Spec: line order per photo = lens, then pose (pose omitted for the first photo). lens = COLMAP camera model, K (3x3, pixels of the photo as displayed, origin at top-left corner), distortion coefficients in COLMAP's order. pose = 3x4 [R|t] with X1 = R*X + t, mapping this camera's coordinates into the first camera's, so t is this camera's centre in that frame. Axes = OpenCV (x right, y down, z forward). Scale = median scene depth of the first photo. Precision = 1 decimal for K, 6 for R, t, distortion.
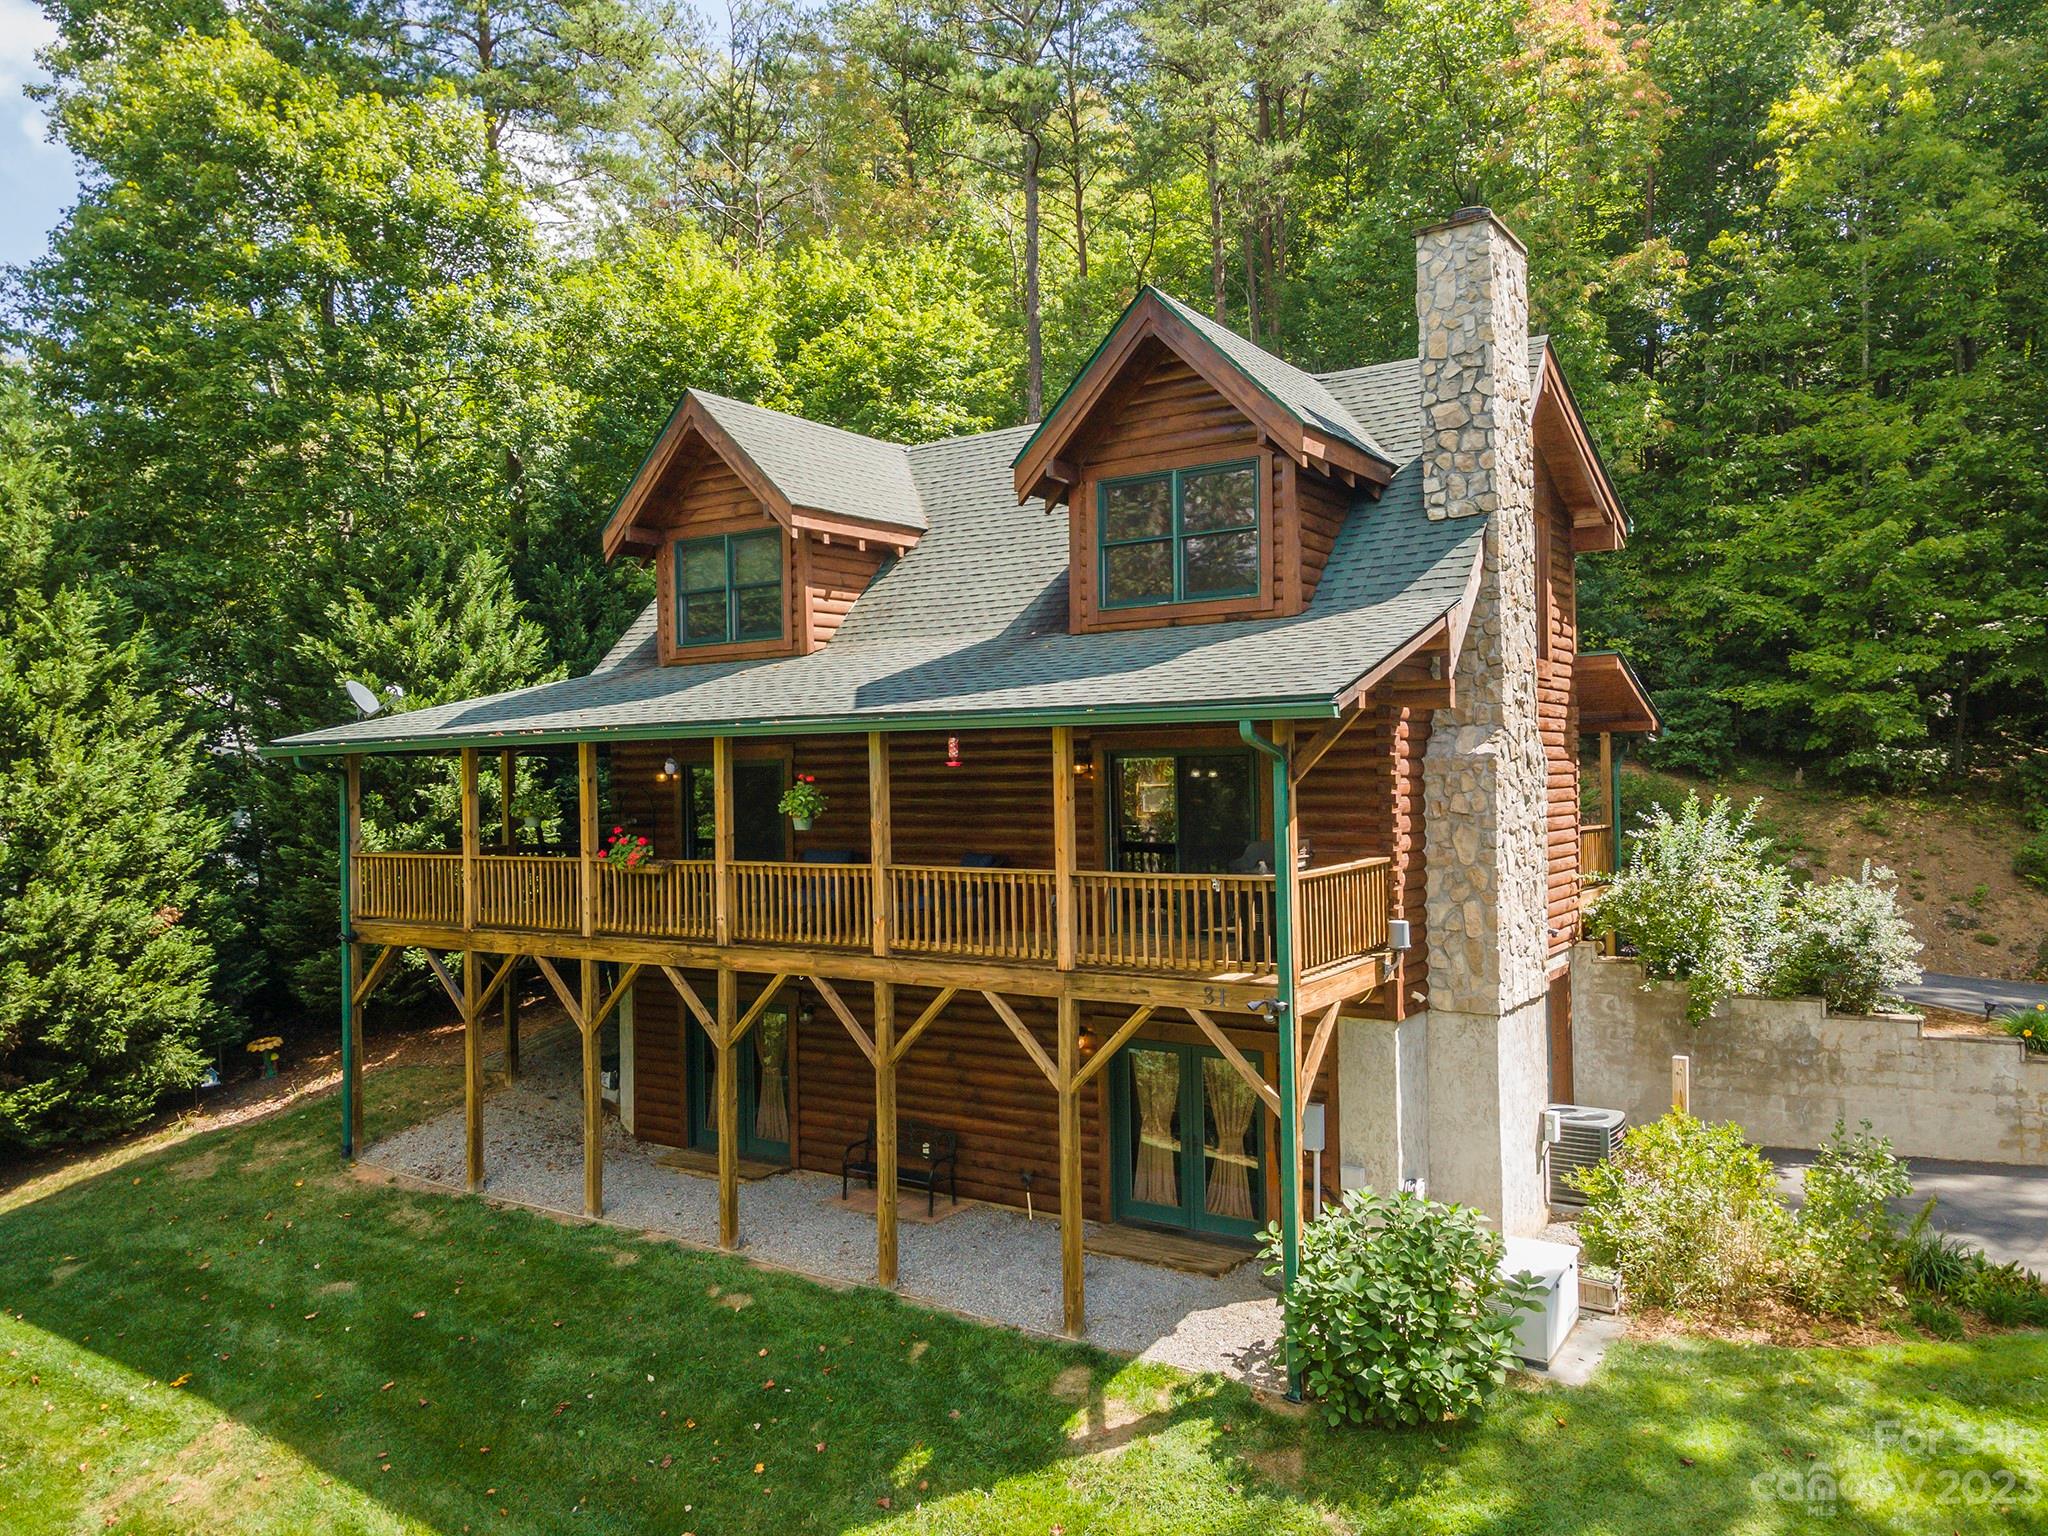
lens RADIAL K [[1447.8, 0, 1024.0], [0, 1447.8, 768.0], [0, 0, 1]] dist [0.036731, 0.002605]
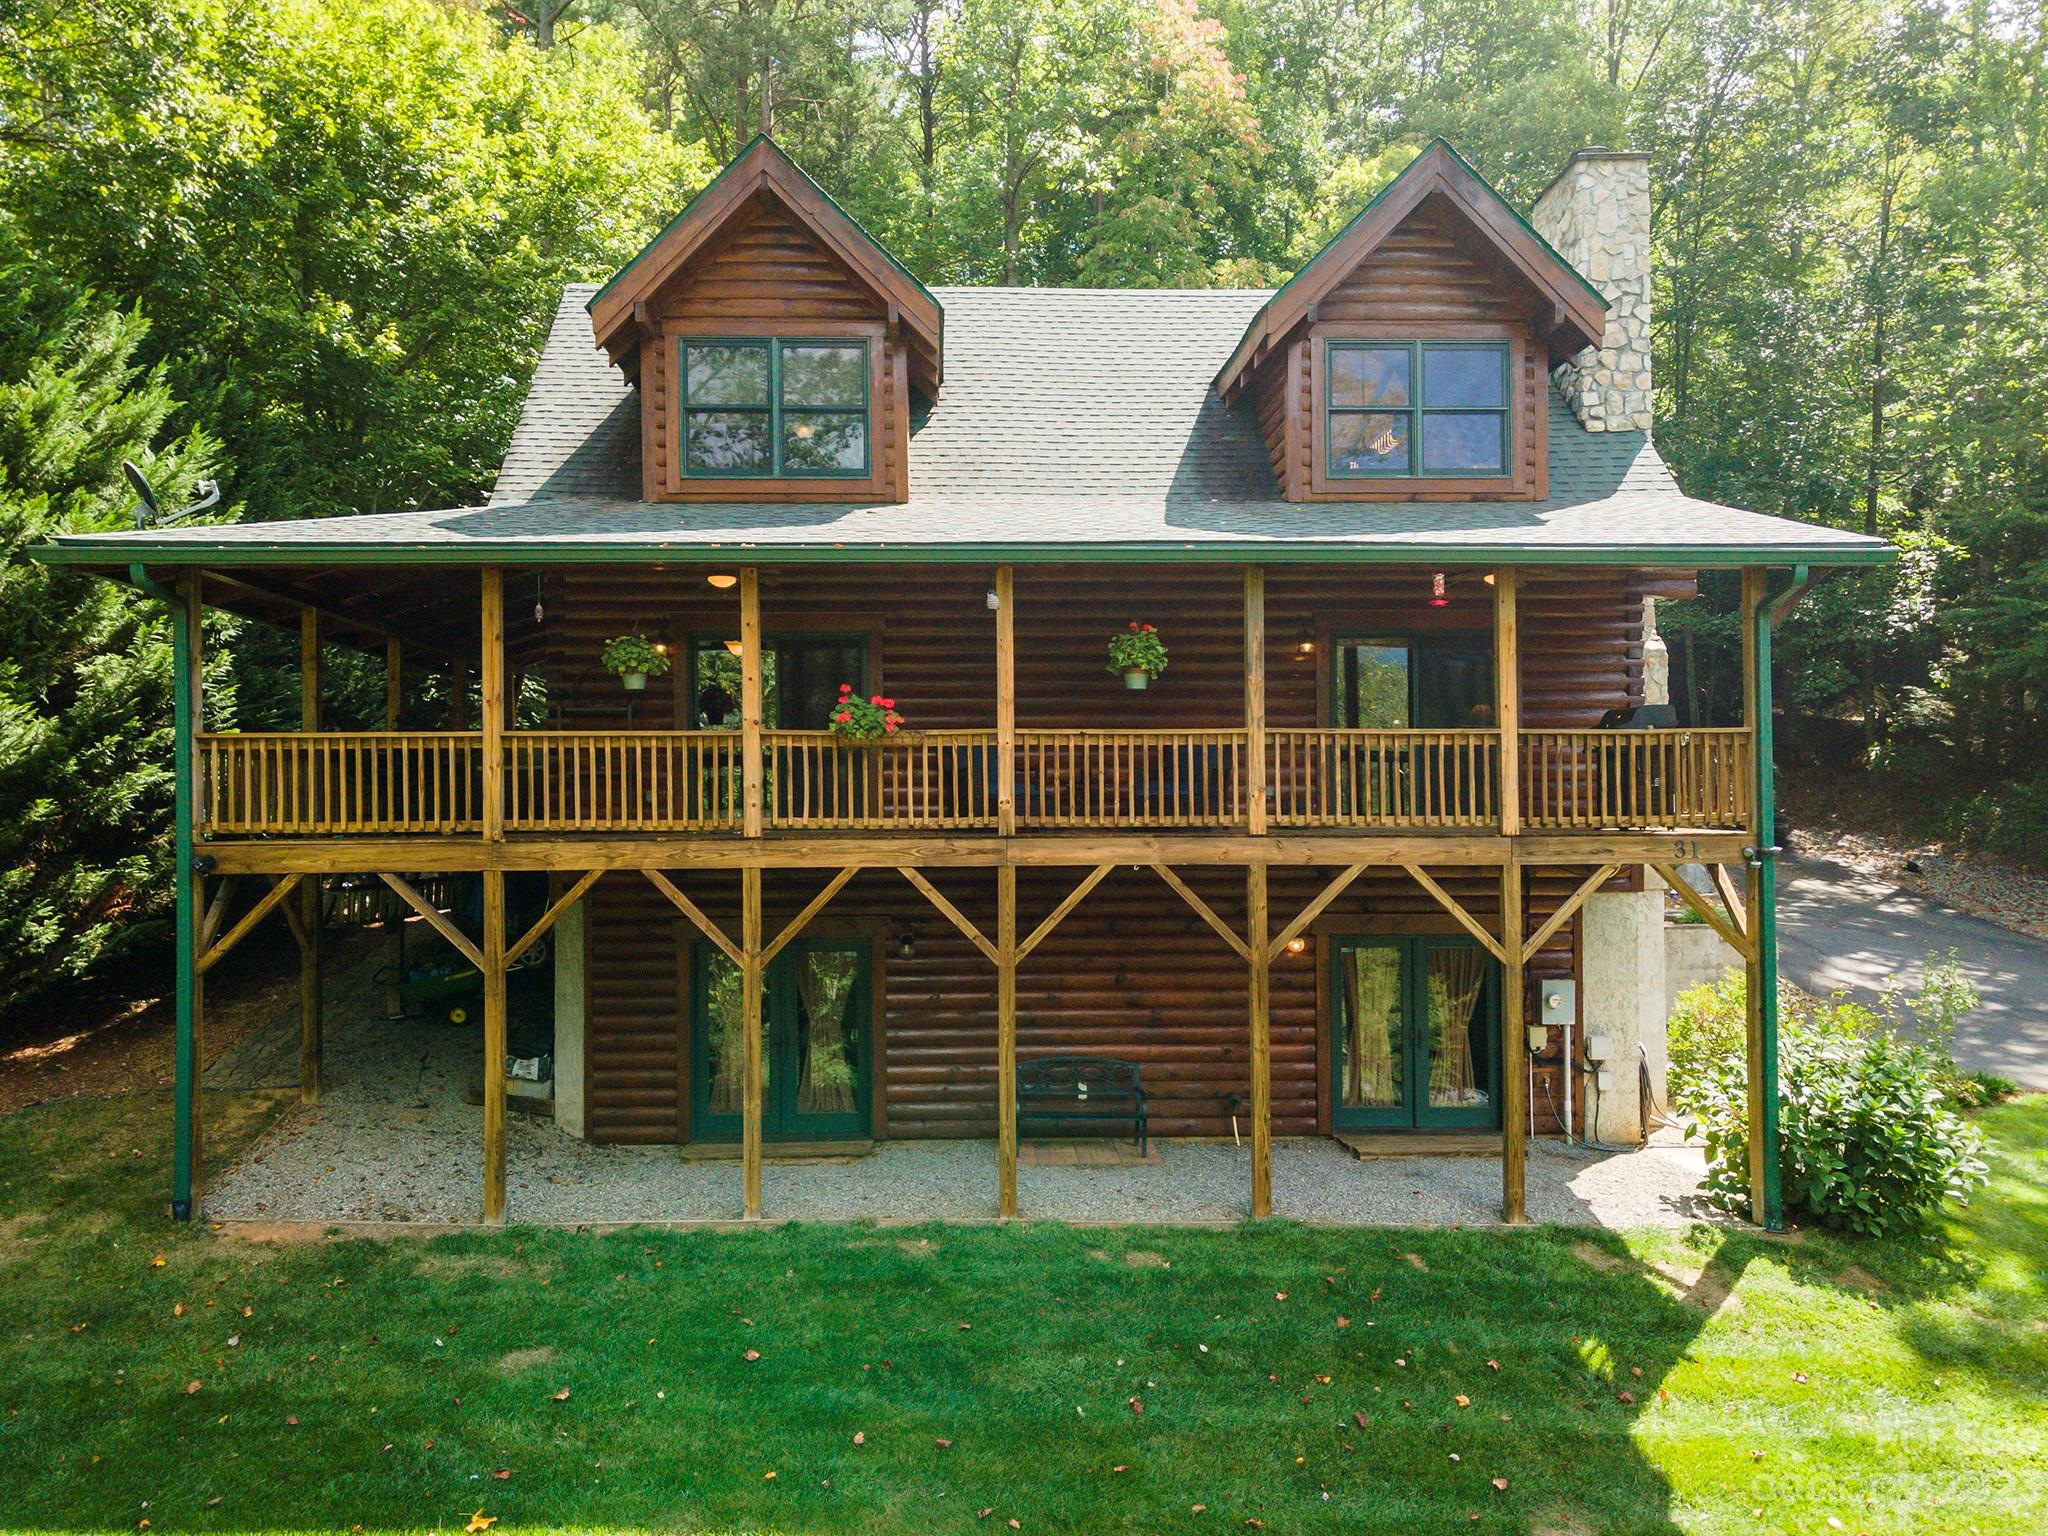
lens RADIAL K [[1447.8, 0, 1024.0], [0, 1447.8, 768.0], [0, 0, 1]] dist [0.036731, 0.002605]
pose [[0.819377, 0.023318, 0.572780, -0.671164], [-0.013391, 0.999678, -0.021540, 0.105923], [-0.573098, 0.009979, 0.819426, 0.365954]]
